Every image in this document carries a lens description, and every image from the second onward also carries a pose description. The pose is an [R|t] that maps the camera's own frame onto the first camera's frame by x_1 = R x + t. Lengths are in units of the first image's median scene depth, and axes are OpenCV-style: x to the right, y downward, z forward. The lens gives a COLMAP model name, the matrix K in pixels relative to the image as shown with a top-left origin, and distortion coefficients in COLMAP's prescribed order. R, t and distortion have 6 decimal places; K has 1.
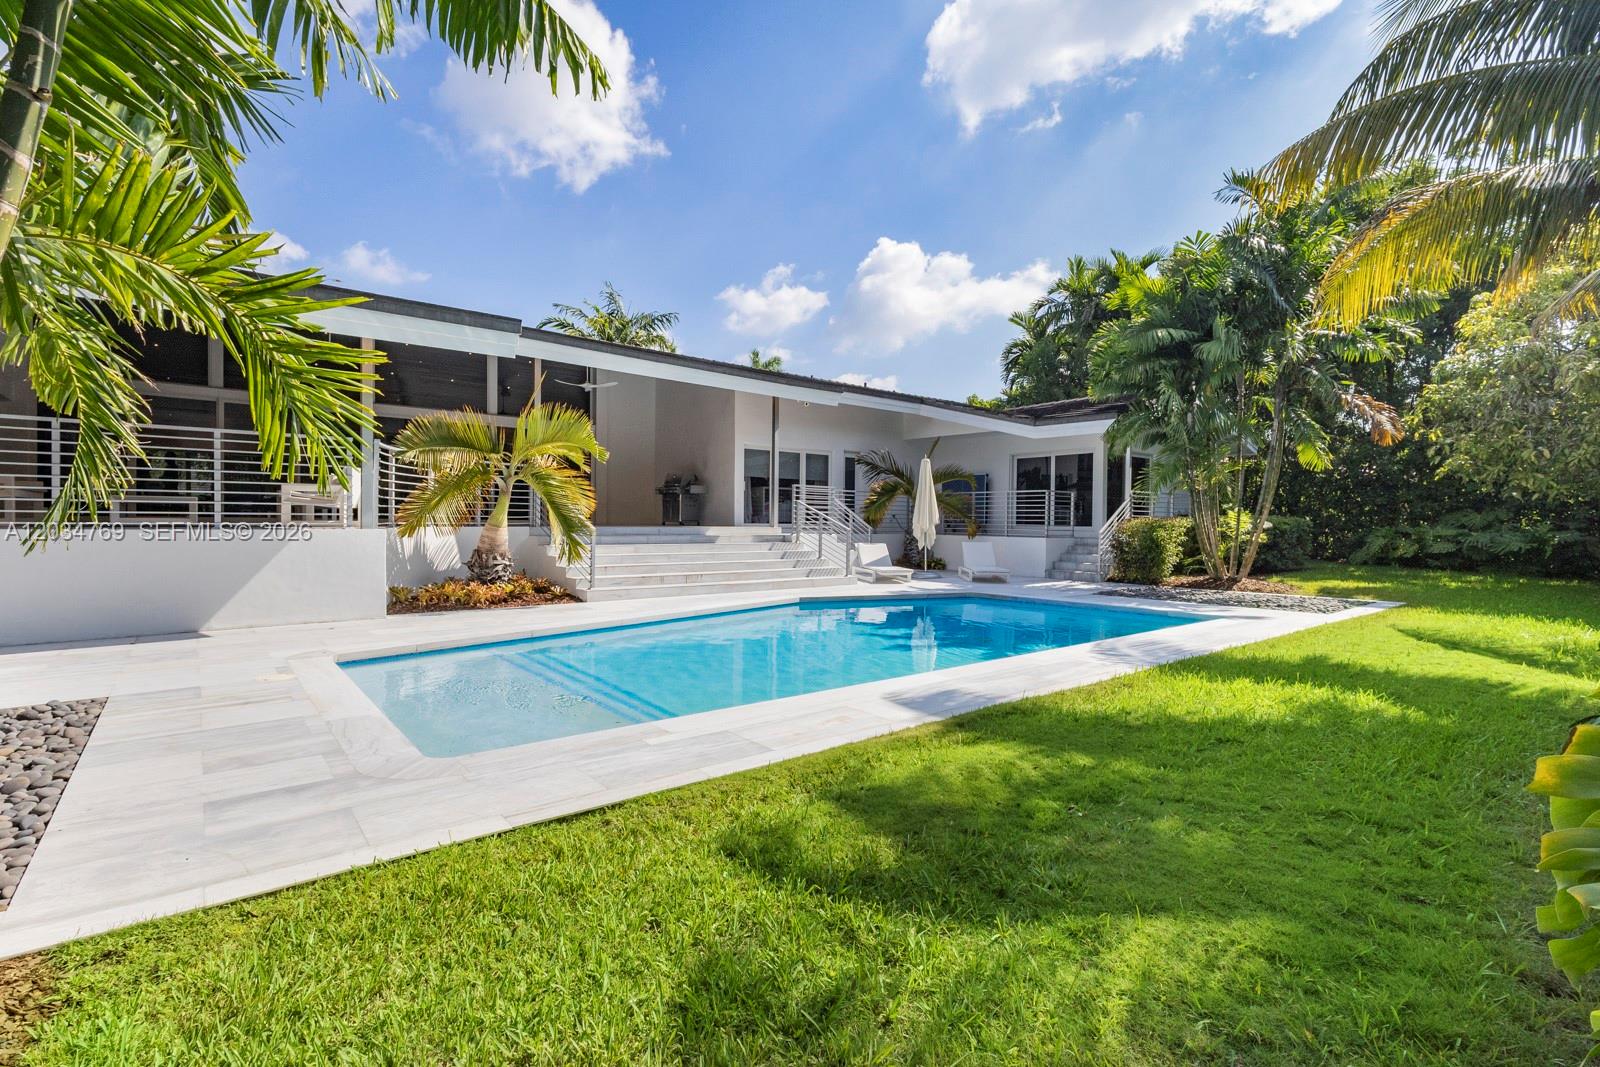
lens RADIAL K [[734.1, 0, 801.8], [0, 734.1, 526.0], [0, 0, 1]] dist [0.002582, 0.000380]
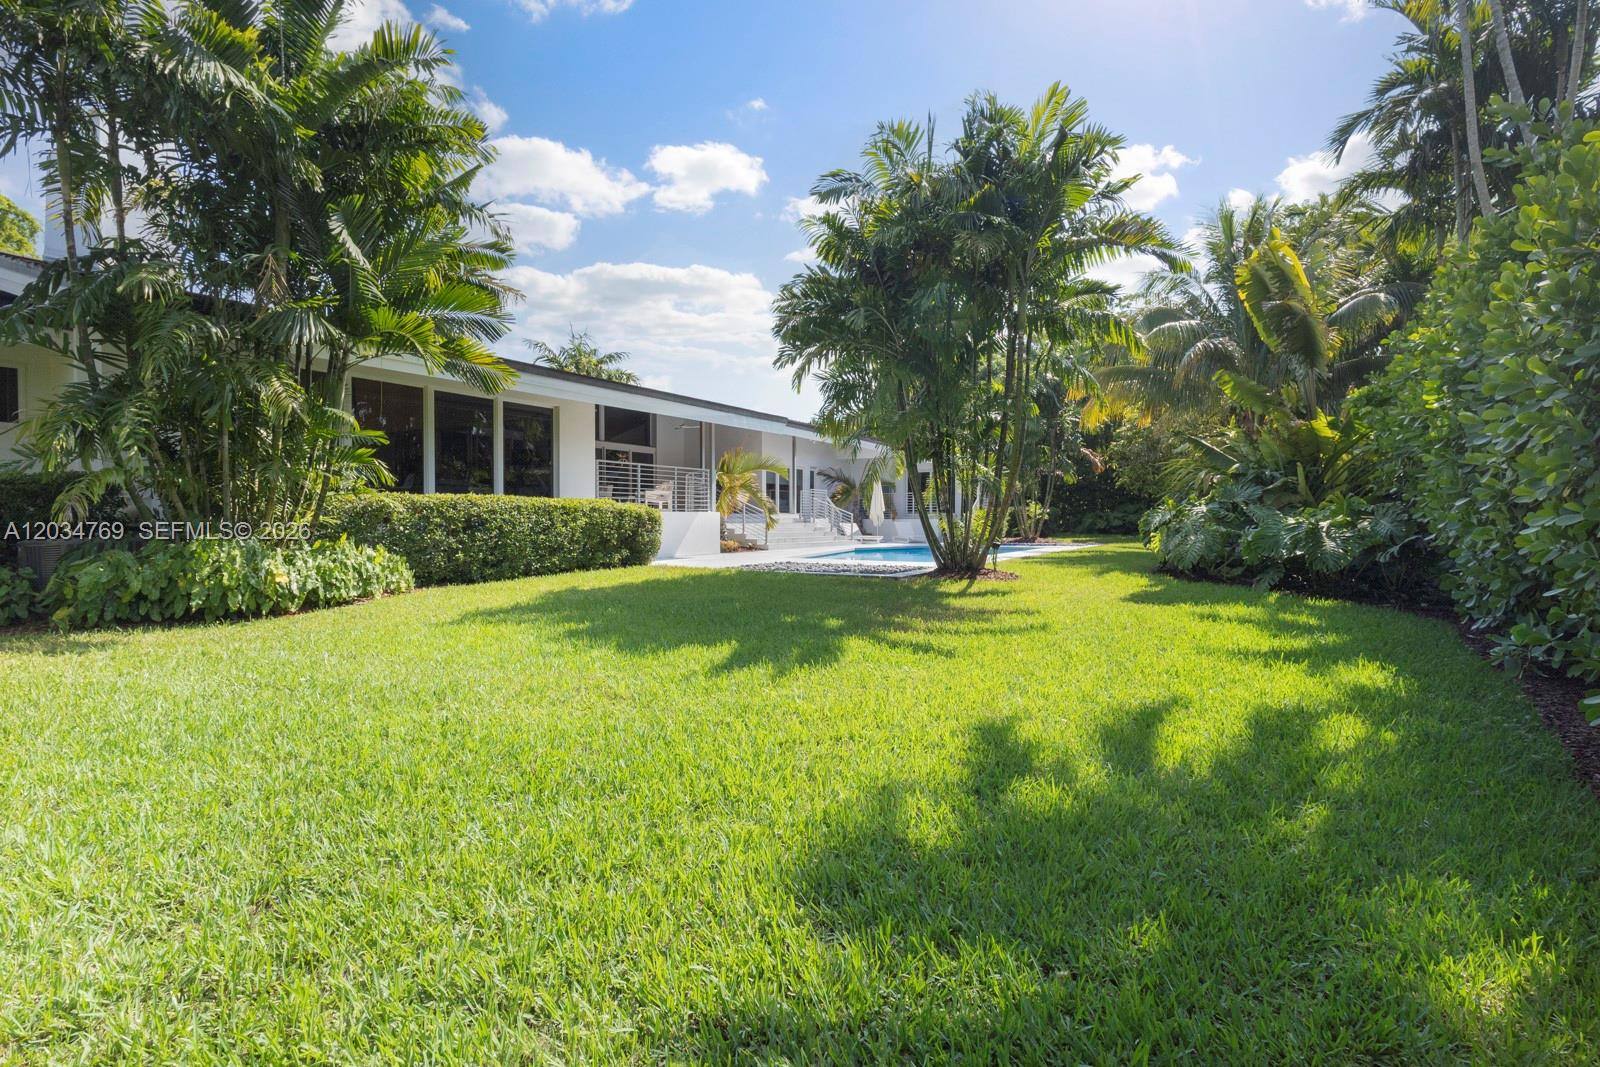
lens RADIAL K [[734.1, 0, 798.5], [0, 734.1, 530.9], [0, 0, 1]] dist [0.002582, 0.000380]
pose [[0.948311, -0.014044, 0.317032, -0.562628], [0.011231, 0.999880, 0.010700, 0.021607], [-0.317144, -0.006586, 0.948354, -0.593338]]
